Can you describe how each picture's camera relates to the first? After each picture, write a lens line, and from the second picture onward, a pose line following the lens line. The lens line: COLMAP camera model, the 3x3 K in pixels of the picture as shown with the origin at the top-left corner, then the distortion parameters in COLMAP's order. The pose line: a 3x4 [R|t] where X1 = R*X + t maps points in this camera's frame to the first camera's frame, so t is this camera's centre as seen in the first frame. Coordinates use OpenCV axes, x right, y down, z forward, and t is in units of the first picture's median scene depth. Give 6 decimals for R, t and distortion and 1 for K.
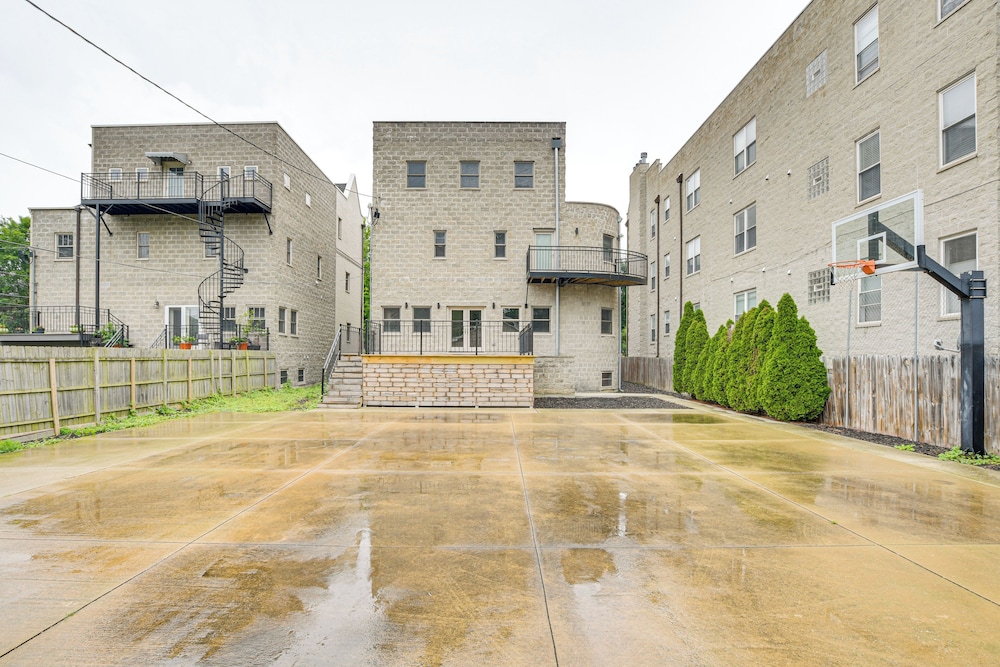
lens RADIAL K [[481.5, 0, 493.9], [0, 481.5, 354.3], [0, 0, 1]] dist [-0.029039, 0.005660]
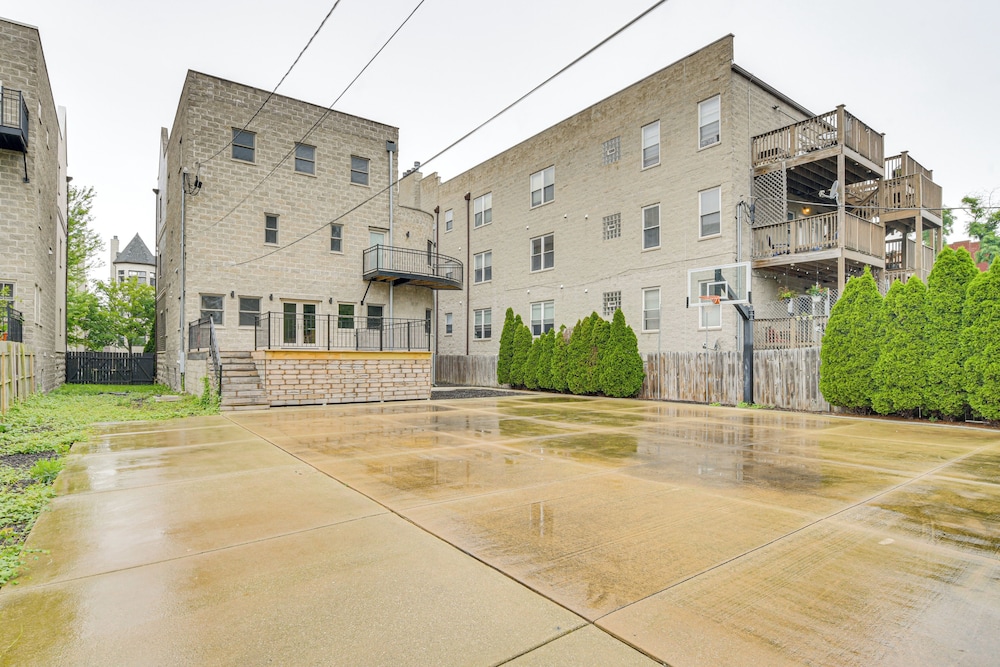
lens RADIAL K [[513.8, 0, 482.4], [0, 513.8, 356.0], [0, 0, 1]] dist [-0.024800, 0.003744]
pose [[0.817078, -0.000468, 0.576528, -0.343644], [-0.001737, 0.999993, 0.003272, 0.005785], [-0.576525, -0.003675, 0.817071, -0.013986]]
